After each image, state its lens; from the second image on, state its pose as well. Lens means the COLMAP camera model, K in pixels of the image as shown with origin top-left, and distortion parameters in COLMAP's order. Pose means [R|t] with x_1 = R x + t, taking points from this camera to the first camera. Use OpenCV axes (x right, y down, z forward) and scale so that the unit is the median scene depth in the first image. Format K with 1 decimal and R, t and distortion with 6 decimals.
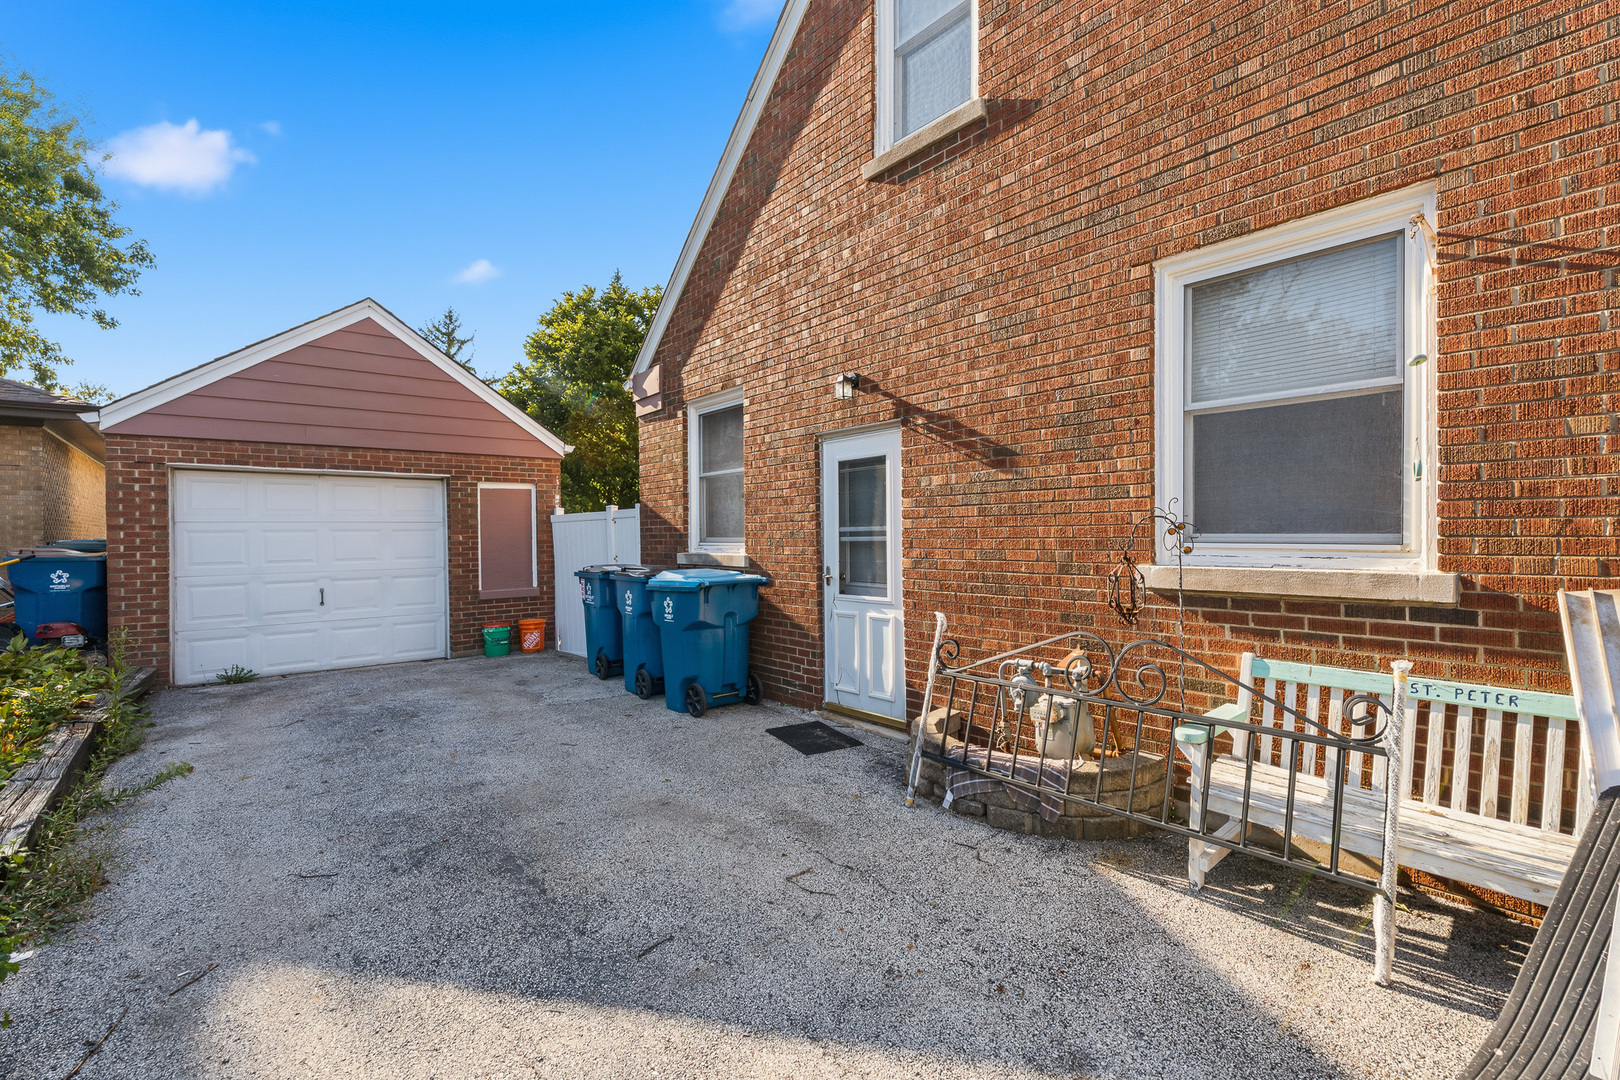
lens RADIAL K [[718.2, 0, 810.0], [0, 718.2, 540.0], [0, 0, 1]] dist [0.002216, 0.000378]
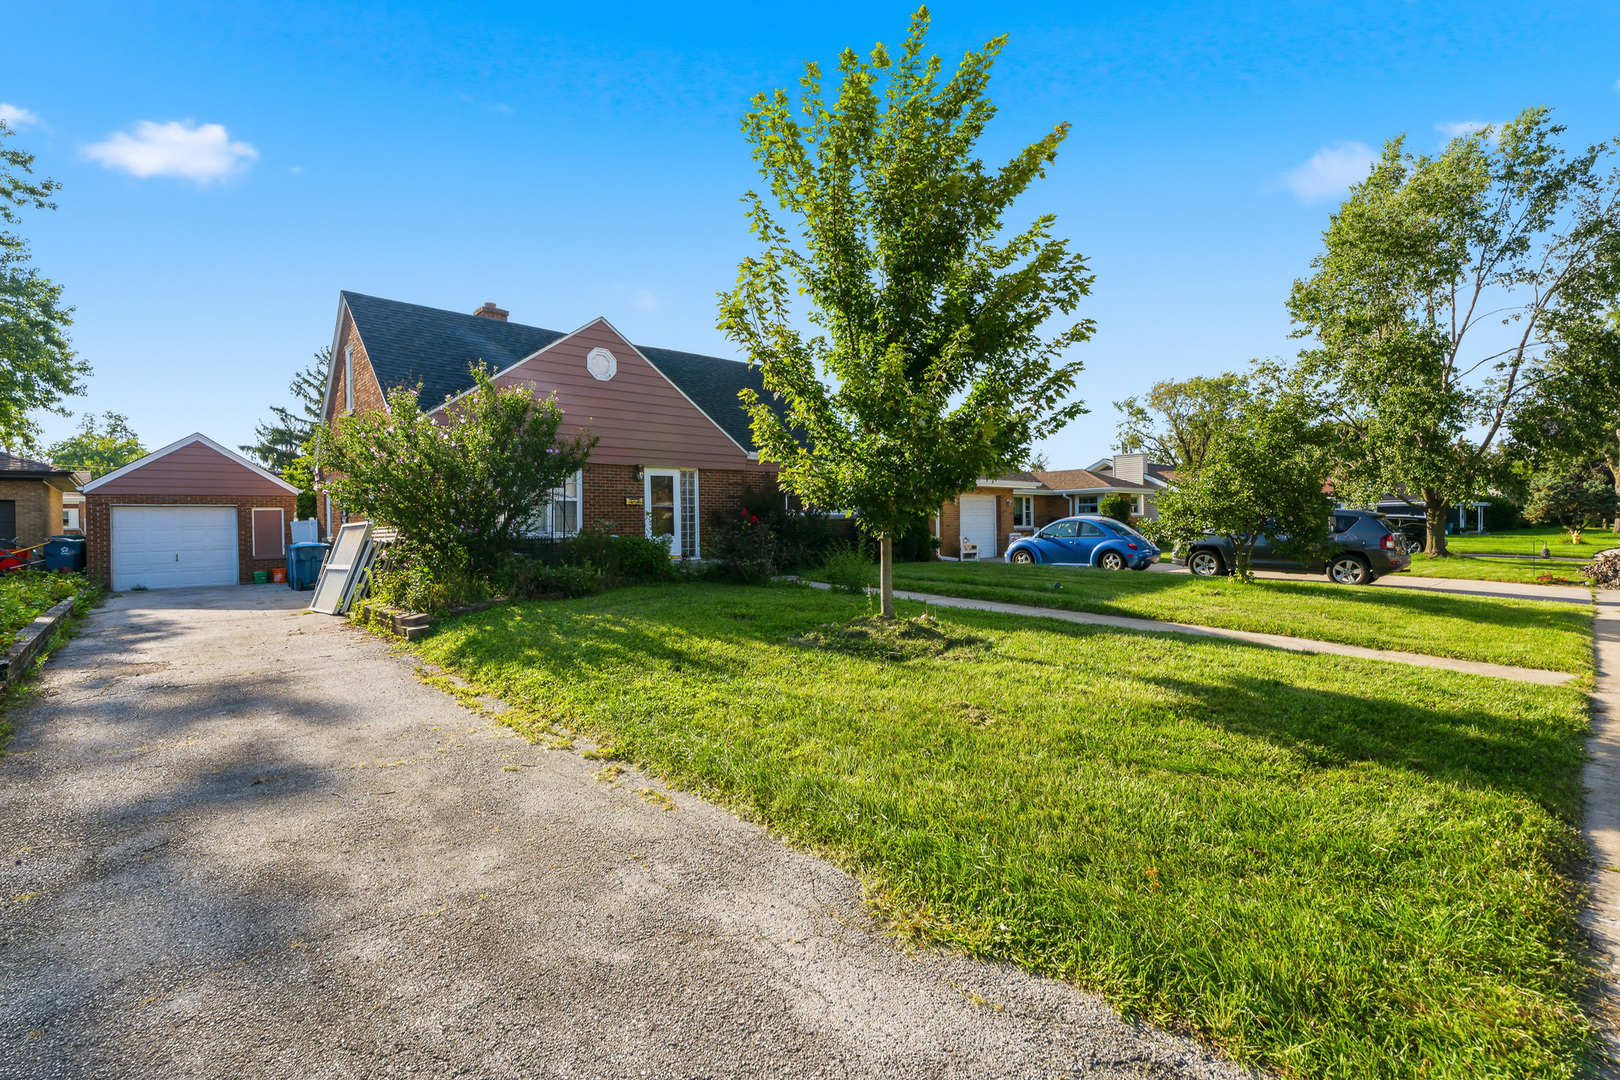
lens RADIAL K [[719.1, 0, 810.0], [0, 719.1, 524.8], [0, 0, 1]] dist [-0.000637, -0.000318]
pose [[0.997939, -0.011602, 0.063105, 1.167517], [0.012323, 0.999863, -0.011044, 0.020966], [-0.062969, 0.011799, 0.997946, -1.393620]]
